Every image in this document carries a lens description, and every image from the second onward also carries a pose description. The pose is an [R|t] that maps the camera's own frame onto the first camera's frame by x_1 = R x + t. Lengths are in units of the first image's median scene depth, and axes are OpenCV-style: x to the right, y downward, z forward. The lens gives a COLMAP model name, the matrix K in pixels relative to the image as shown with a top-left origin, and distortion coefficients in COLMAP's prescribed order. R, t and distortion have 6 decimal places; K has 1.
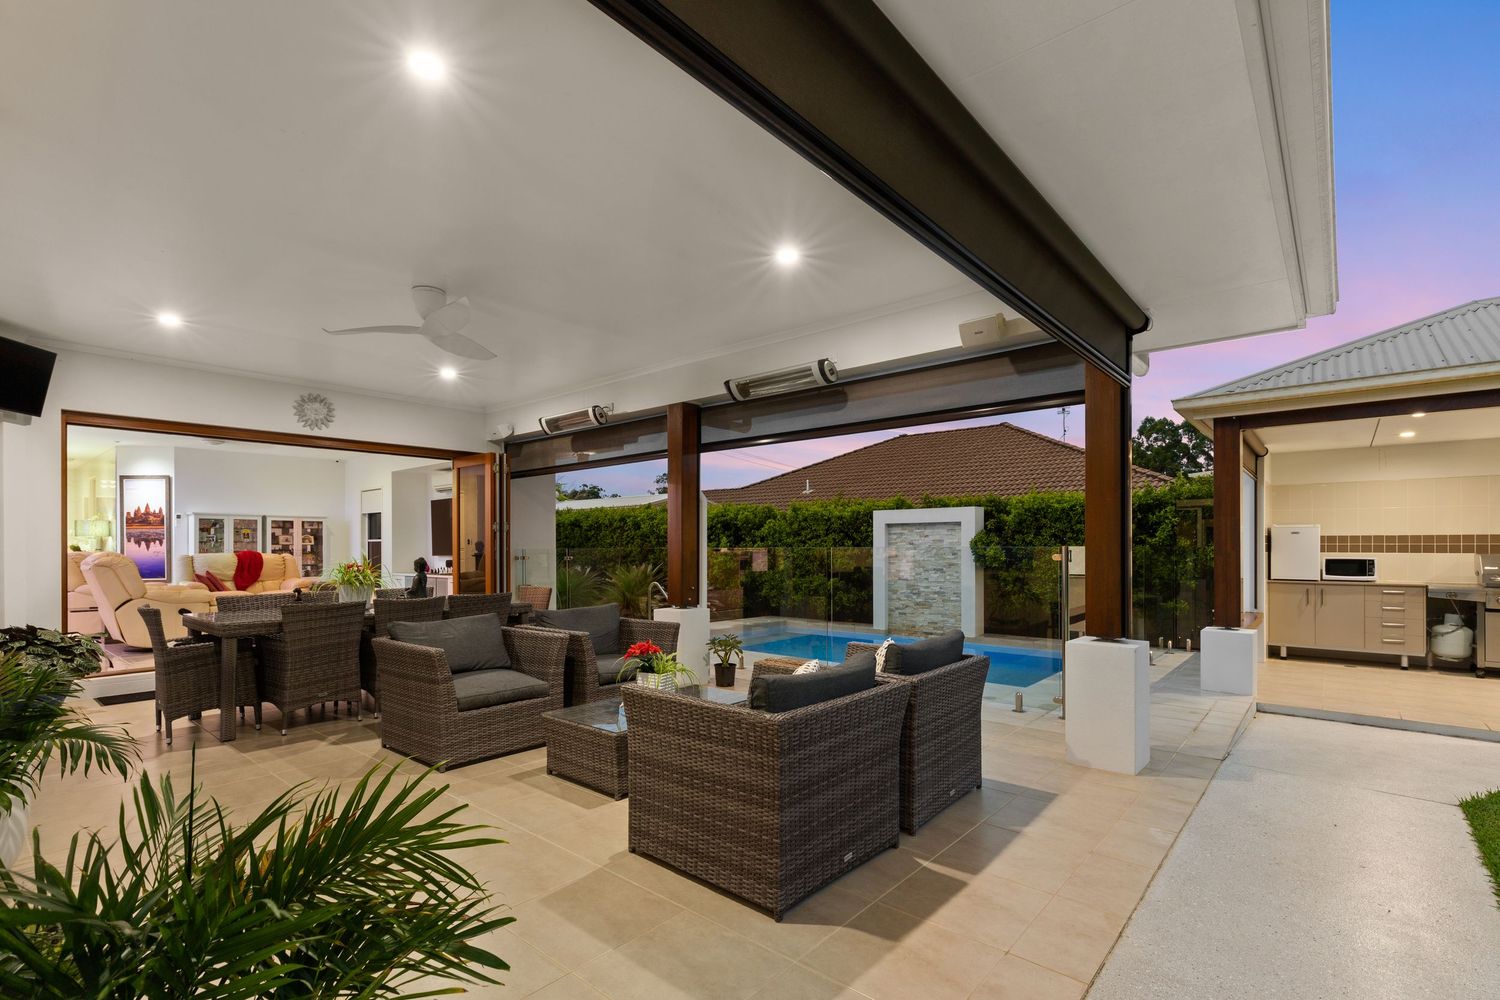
lens RADIAL K [[687.0, 0, 763.3], [0, 687.0, 553.1], [0, 0, 1]] dist [-0.001161, -0.000401]
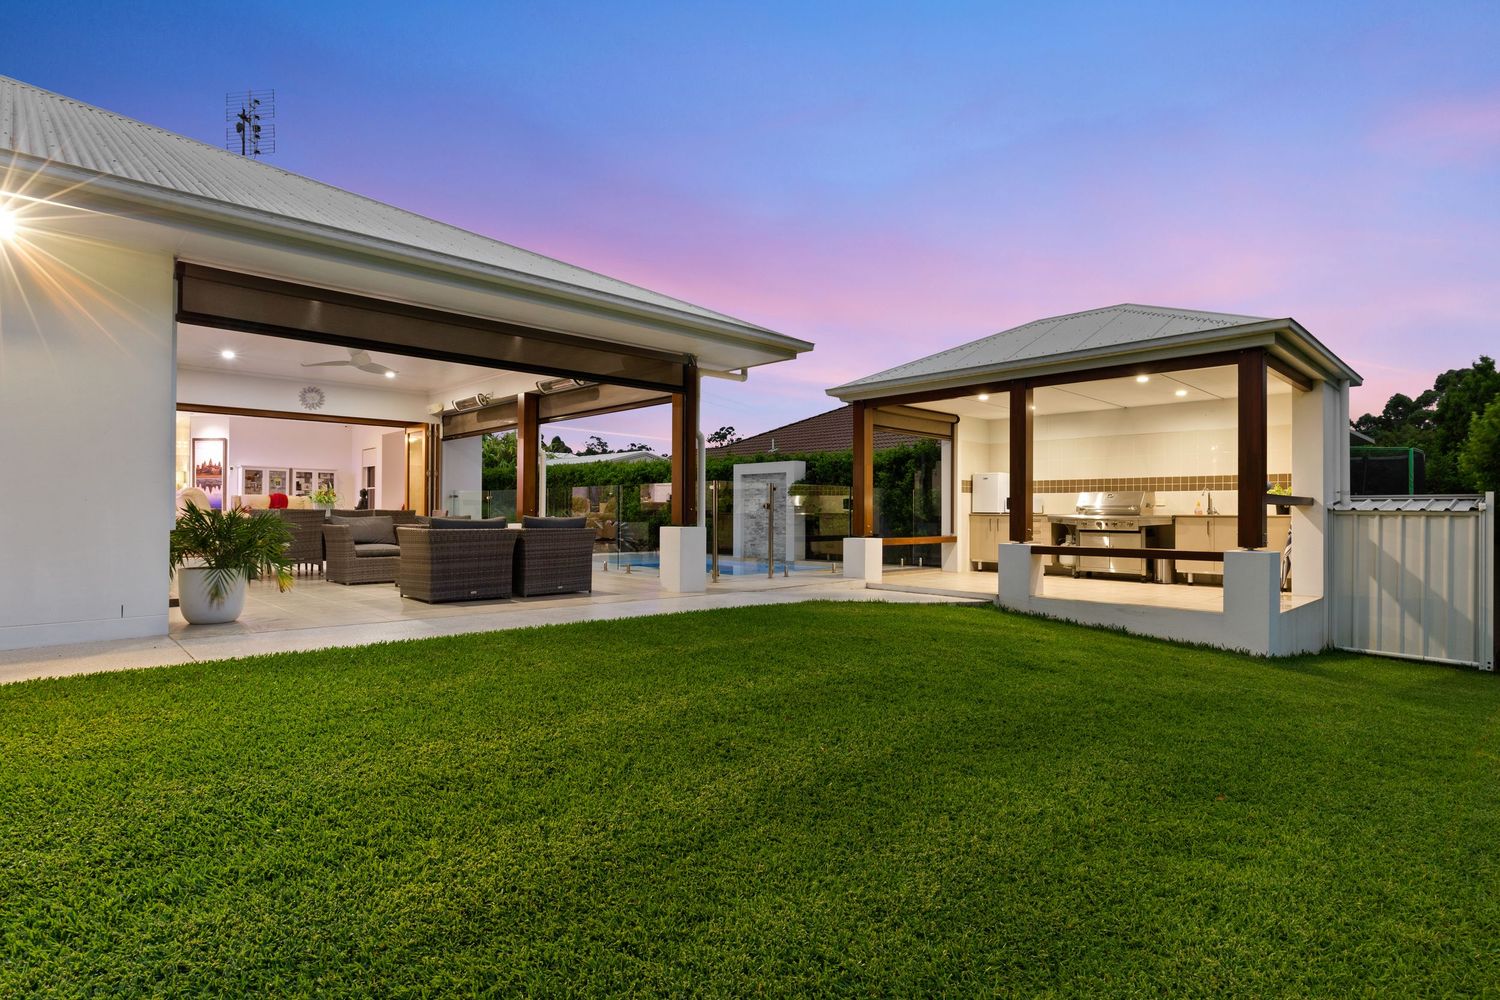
lens RADIAL K [[756.8, 0, 749.7], [0, 756.8, 507.3], [0, 0, 1]] dist [0.005625, 0.000148]
pose [[0.994115, 0.005868, -0.108166, 0.349638], [-0.007550, 0.999857, -0.015149, 0.040677], [0.108062, 0.015877, 0.994017, -0.403260]]
